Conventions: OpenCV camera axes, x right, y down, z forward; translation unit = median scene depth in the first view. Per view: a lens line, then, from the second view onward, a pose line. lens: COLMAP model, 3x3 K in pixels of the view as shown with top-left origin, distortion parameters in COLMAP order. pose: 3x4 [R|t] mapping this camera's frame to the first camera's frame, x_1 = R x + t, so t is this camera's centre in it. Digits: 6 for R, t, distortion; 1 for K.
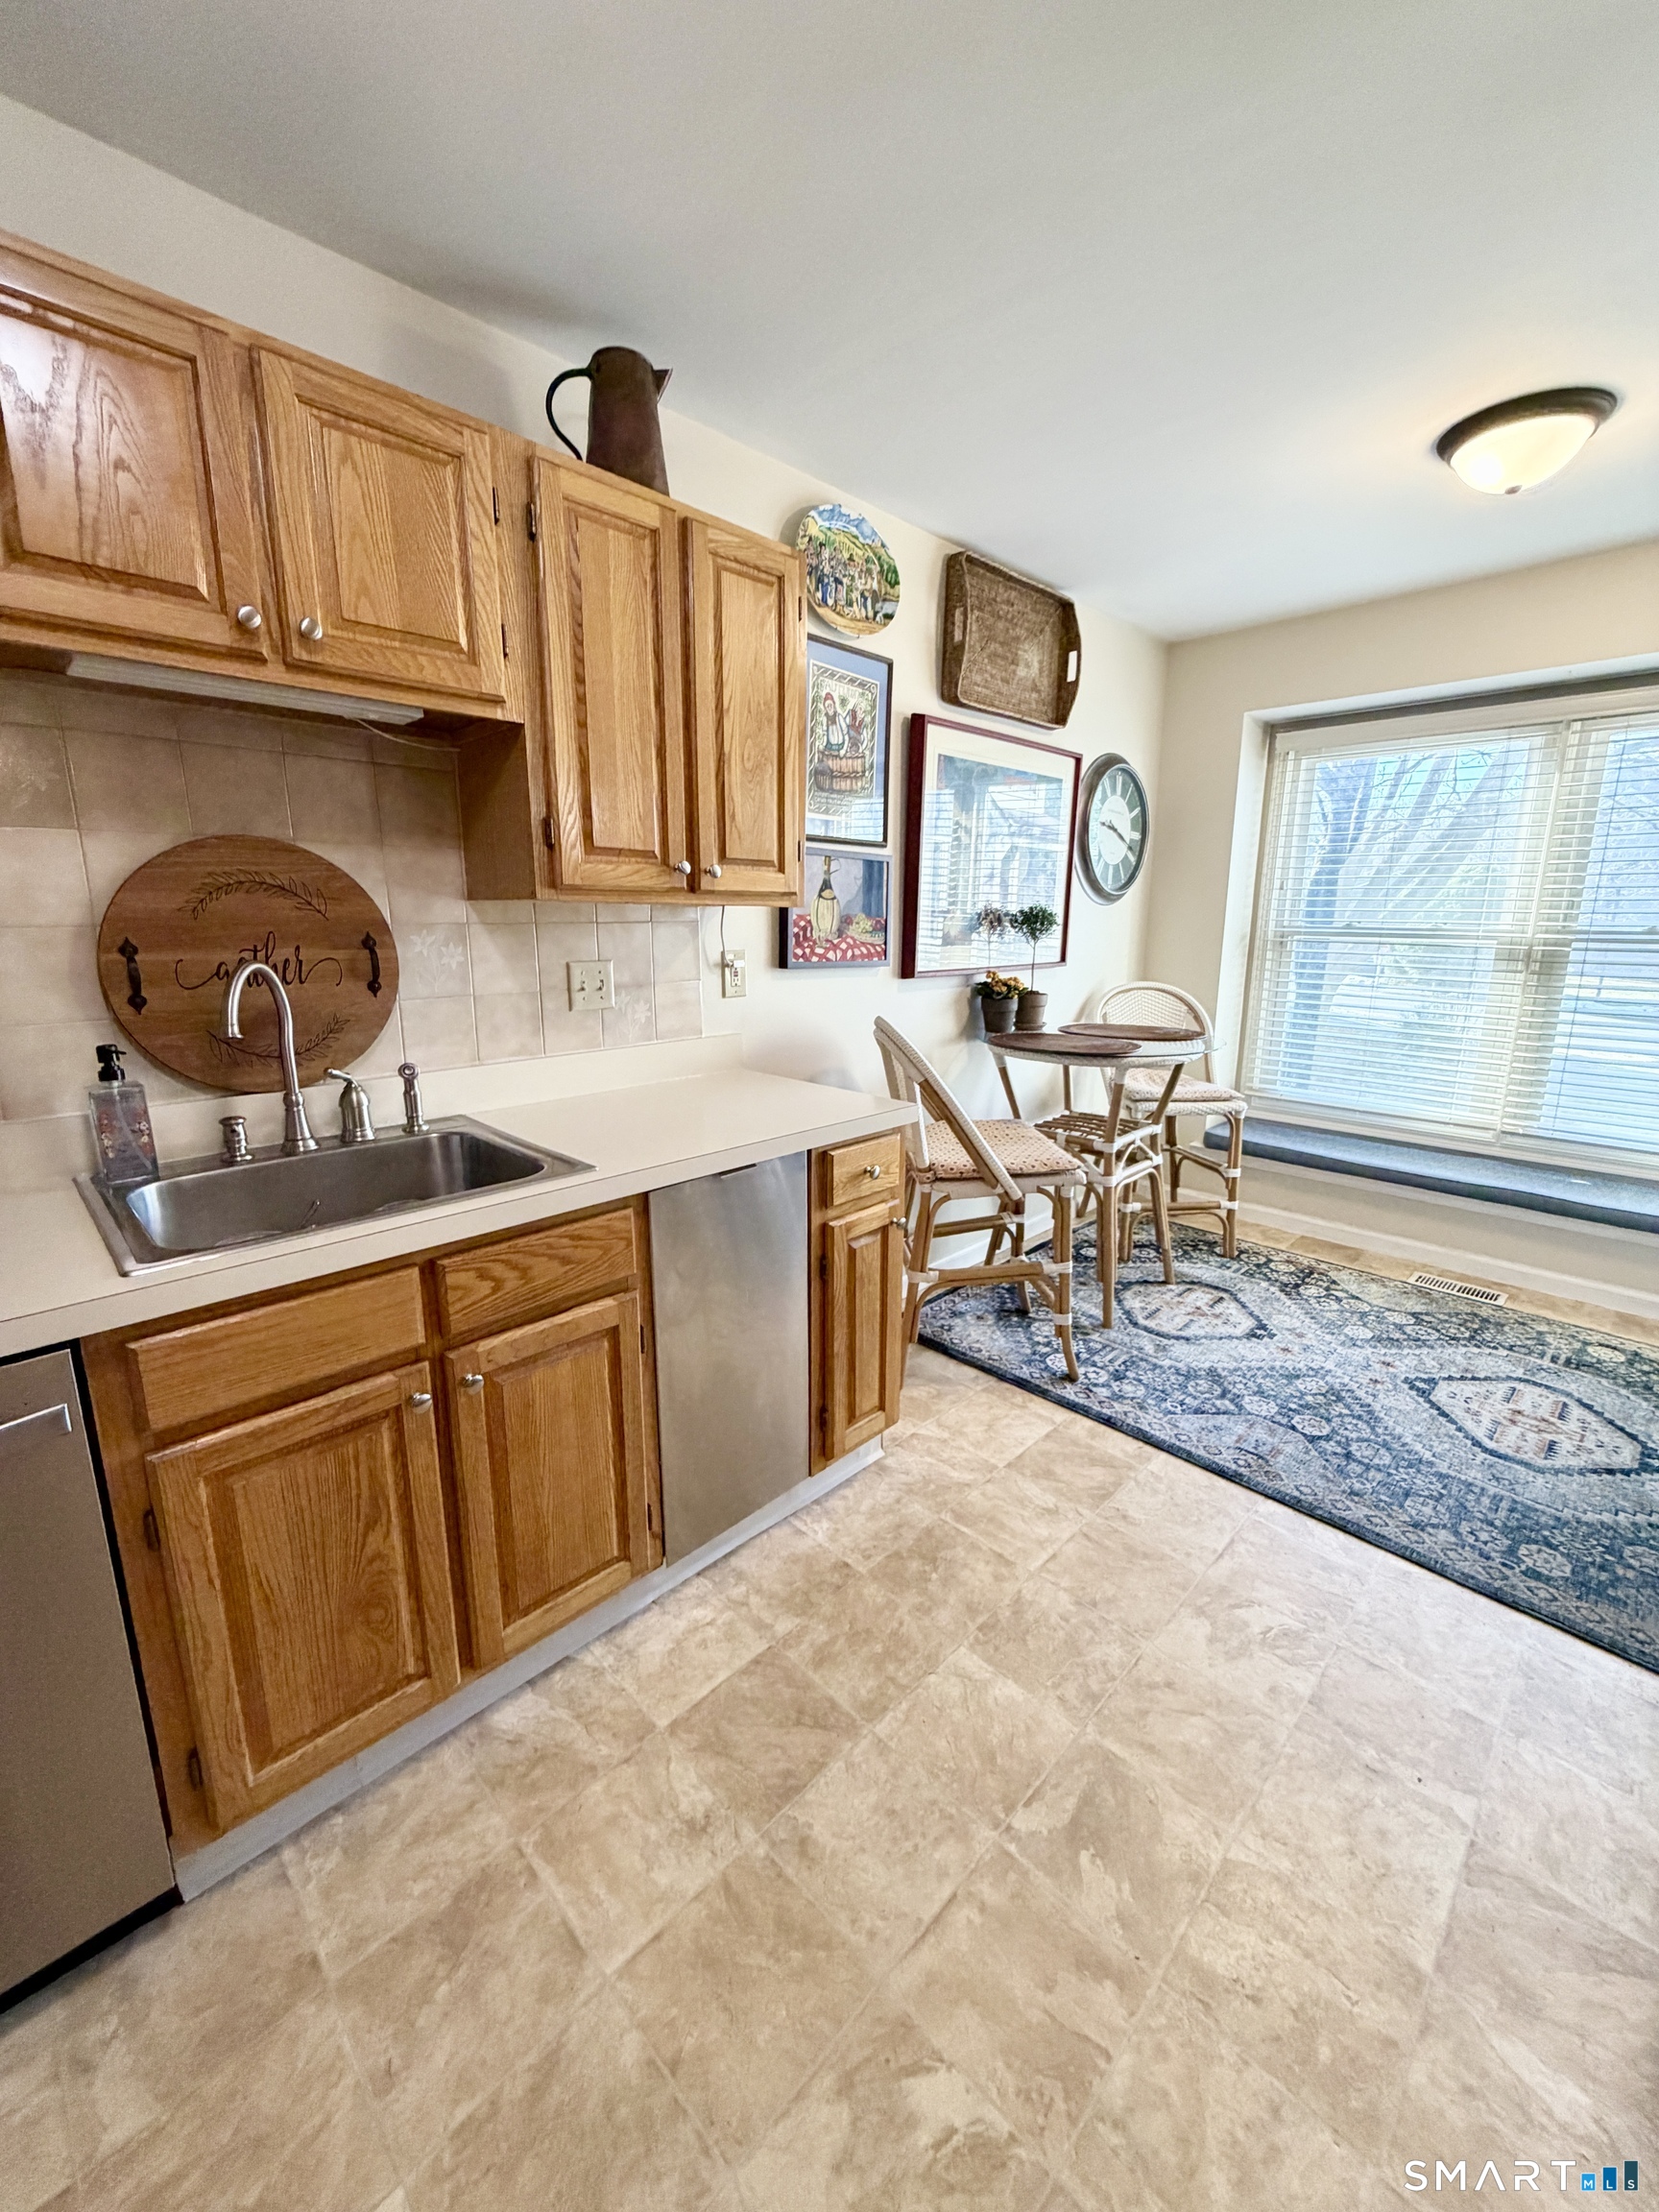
lens RADIAL K [[878.9, 0, 830.6], [0, 878.9, 1101.4], [0, 0, 1]] dist [-0.000746, 0.000402]
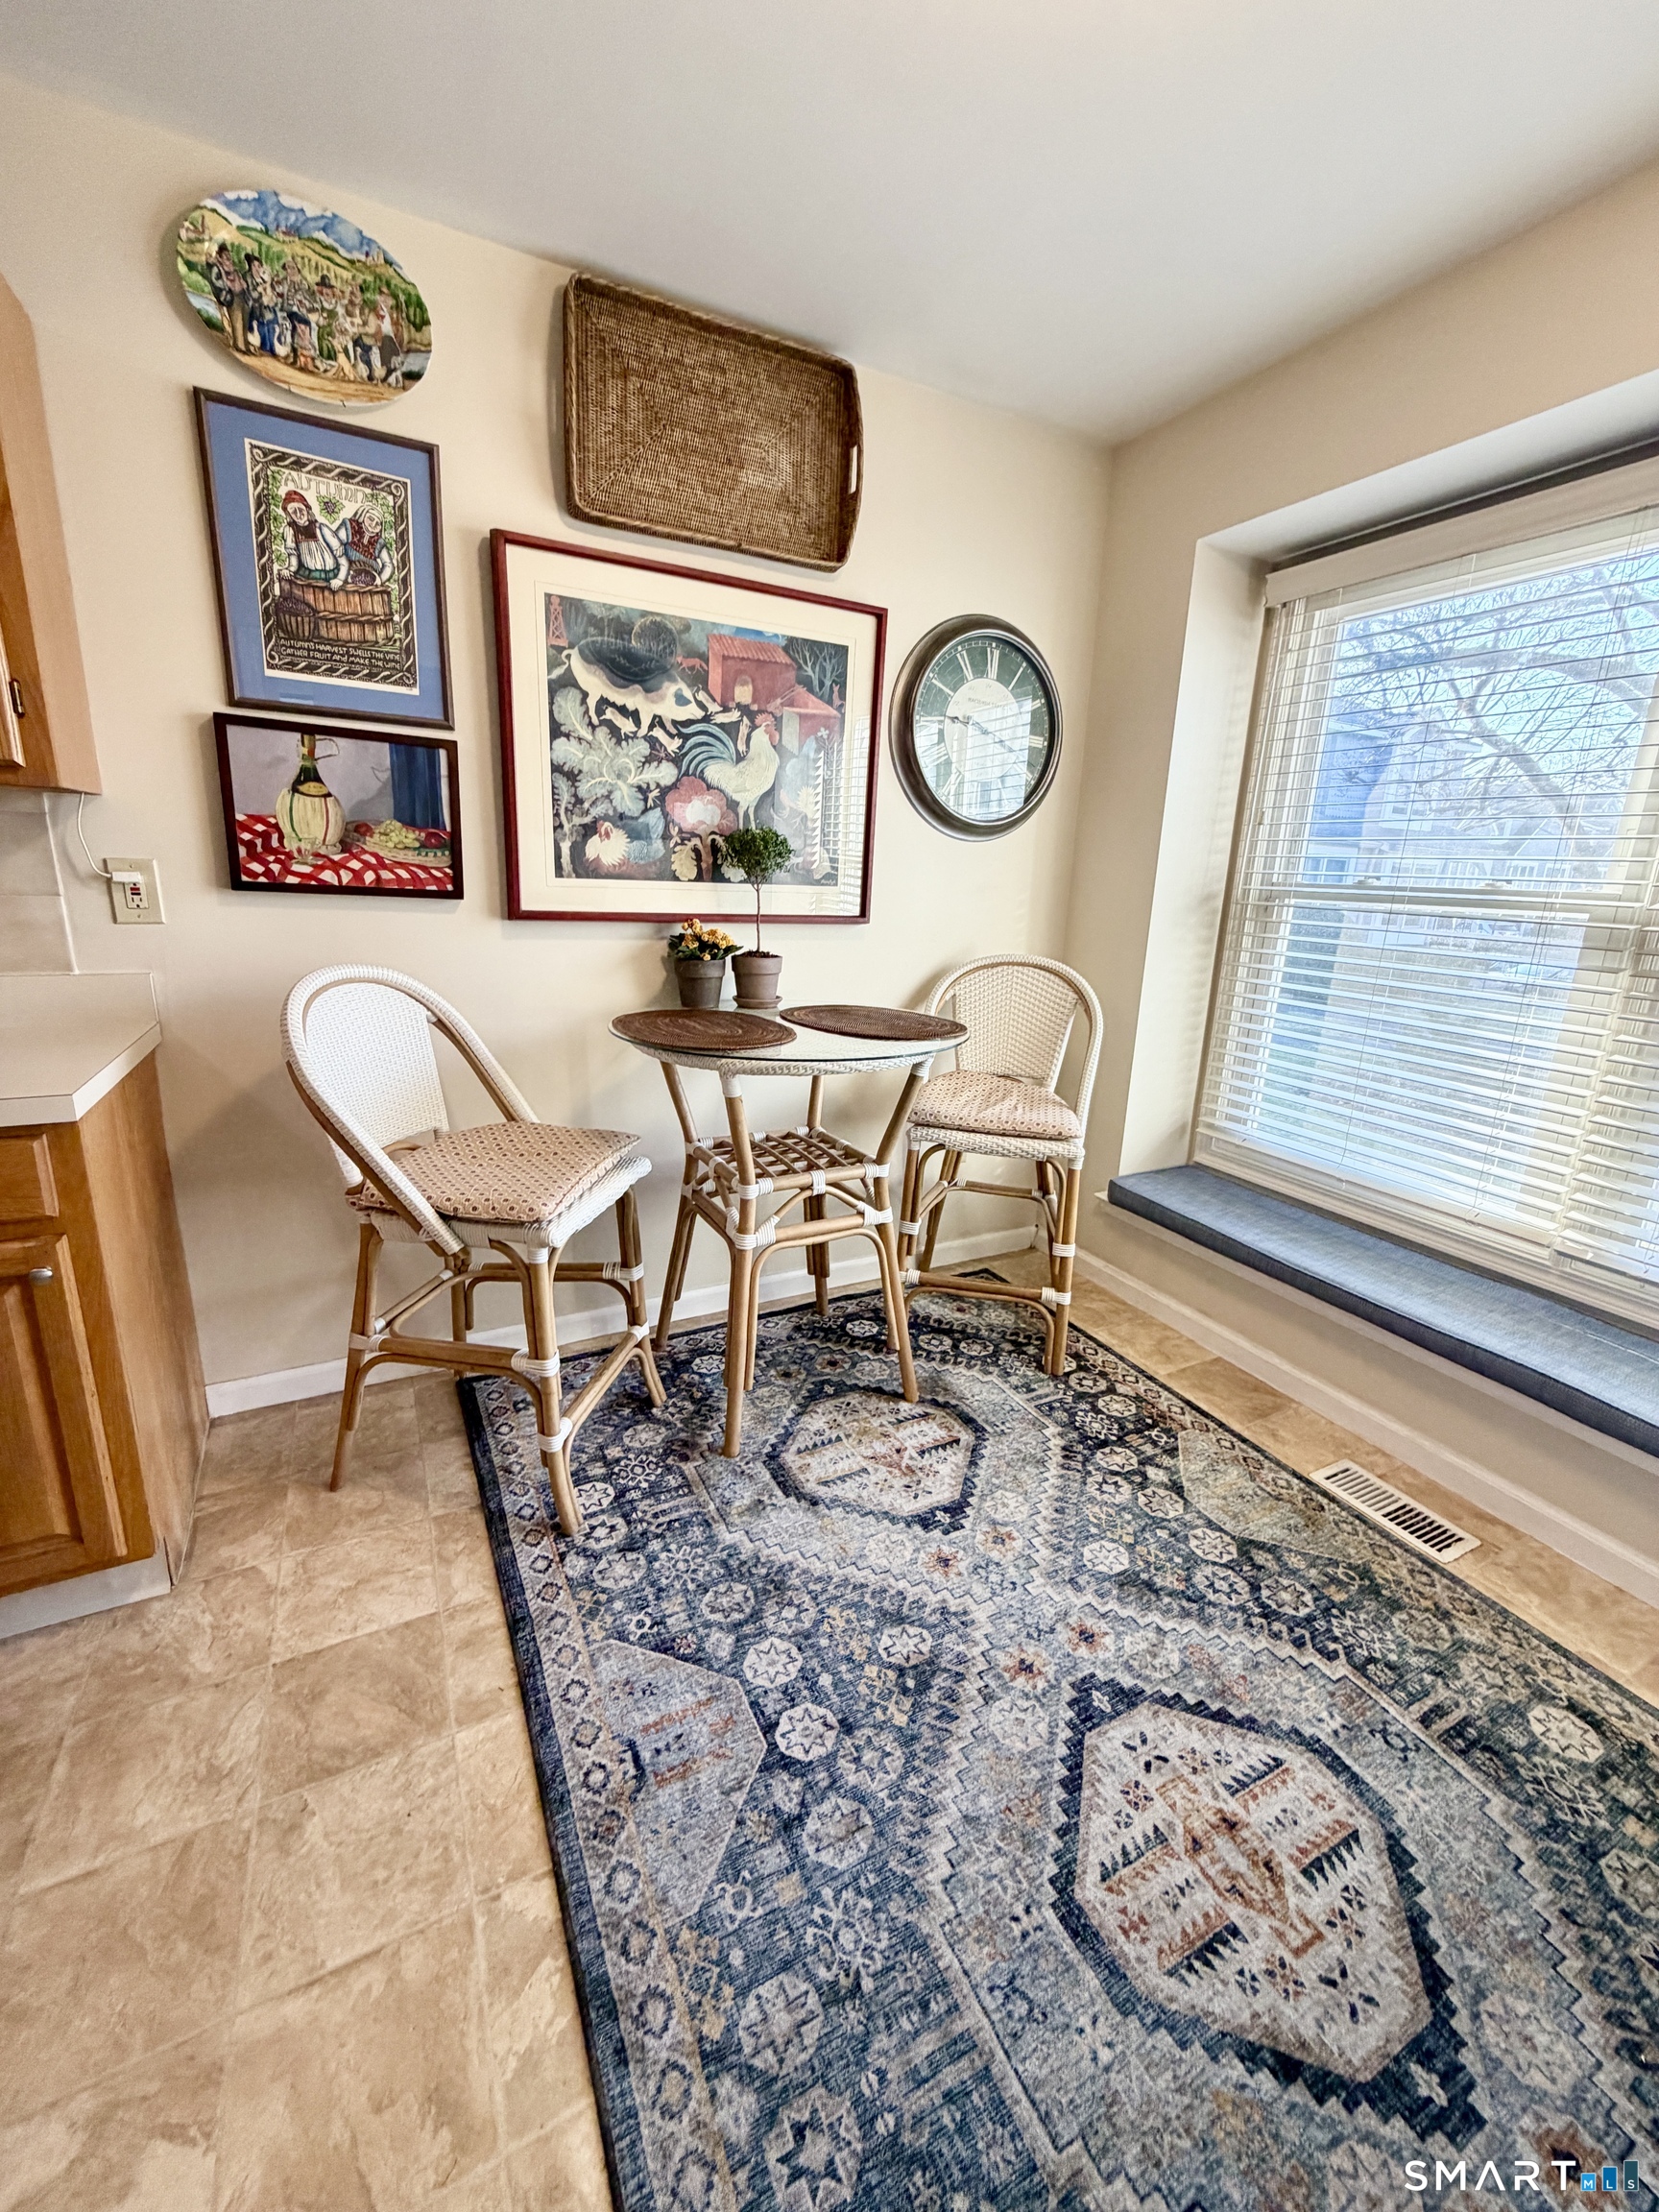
lens RADIAL K [[878.9, 0, 826.6], [0, 878.9, 1095.9], [0, 0, 1]] dist [-0.000746, 0.000402]
pose [[0.953177, 0.111077, -0.281276, 0.638533], [-0.100619, 0.993596, 0.051401, -0.068679], [0.285184, -0.020692, 0.958249, 0.441091]]
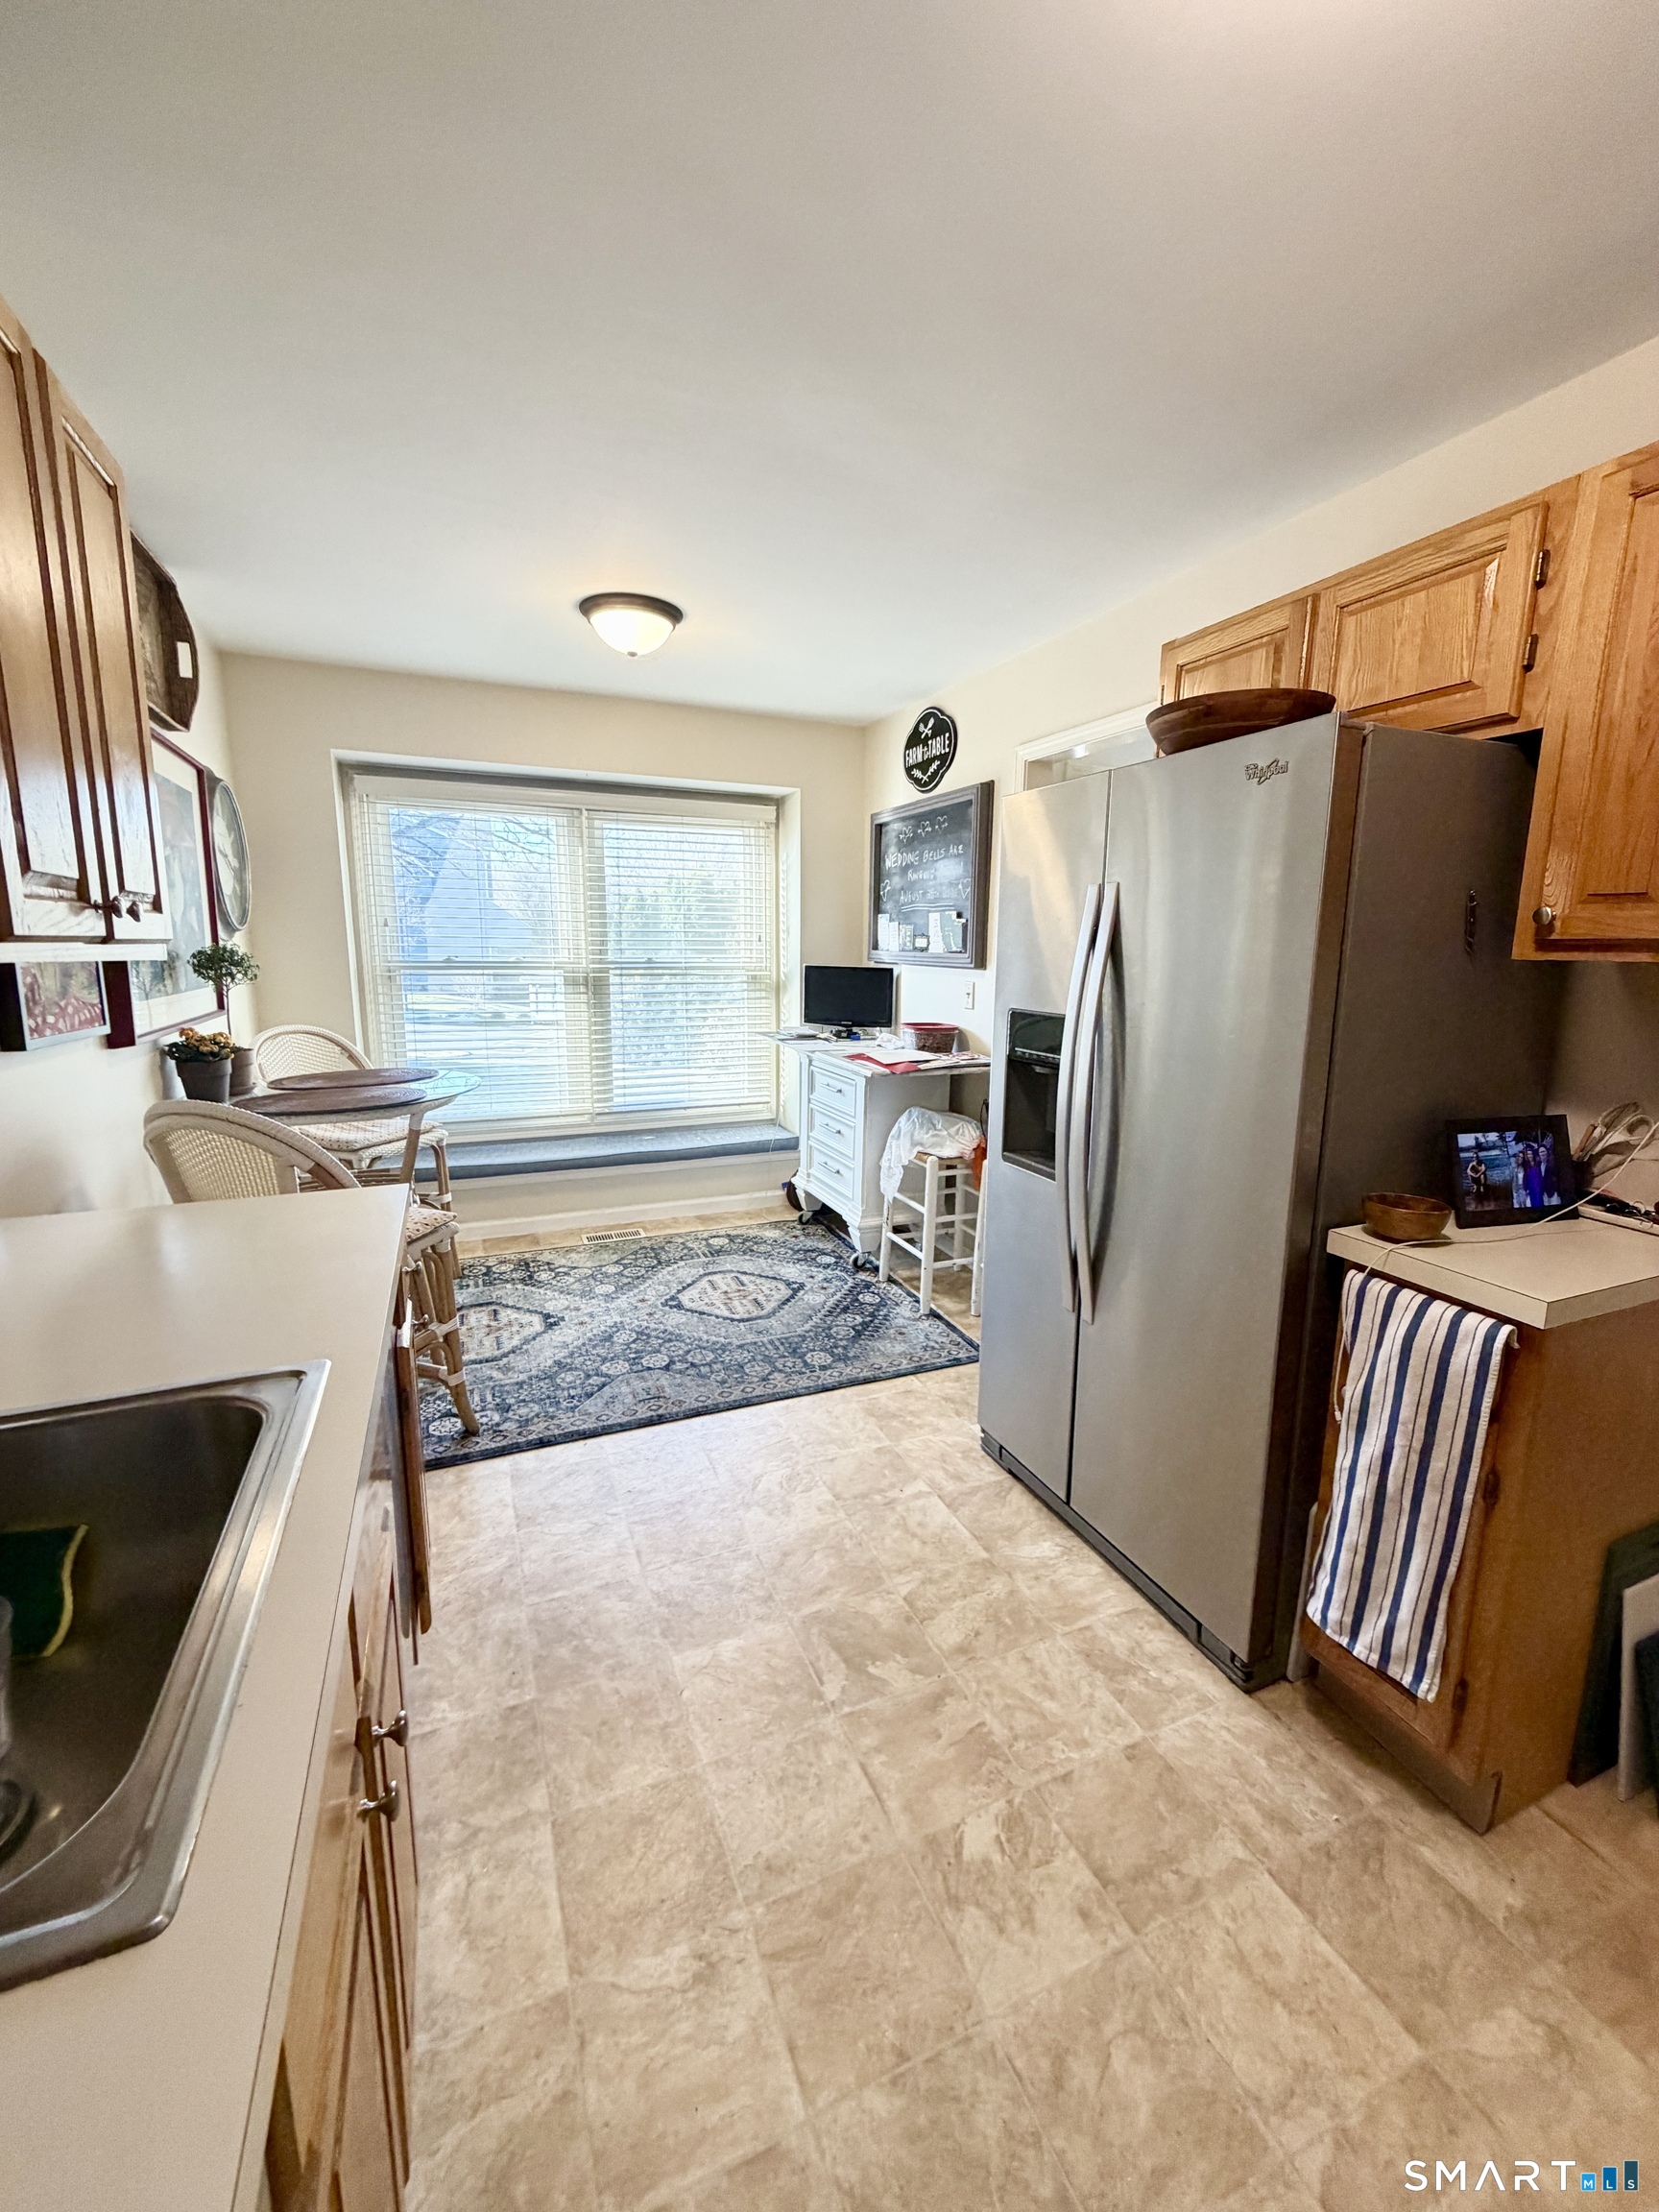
lens RADIAL K [[878.9, 0, 835.6], [0, 878.9, 1101.0], [0, 0, 1]] dist [-0.000746, 0.000402]
pose [[0.372701, -0.164632, 0.913231, -0.419211], [0.188153, 0.977101, 0.099358, -0.066261], [-0.908676, 0.134796, 0.395143, 0.209621]]
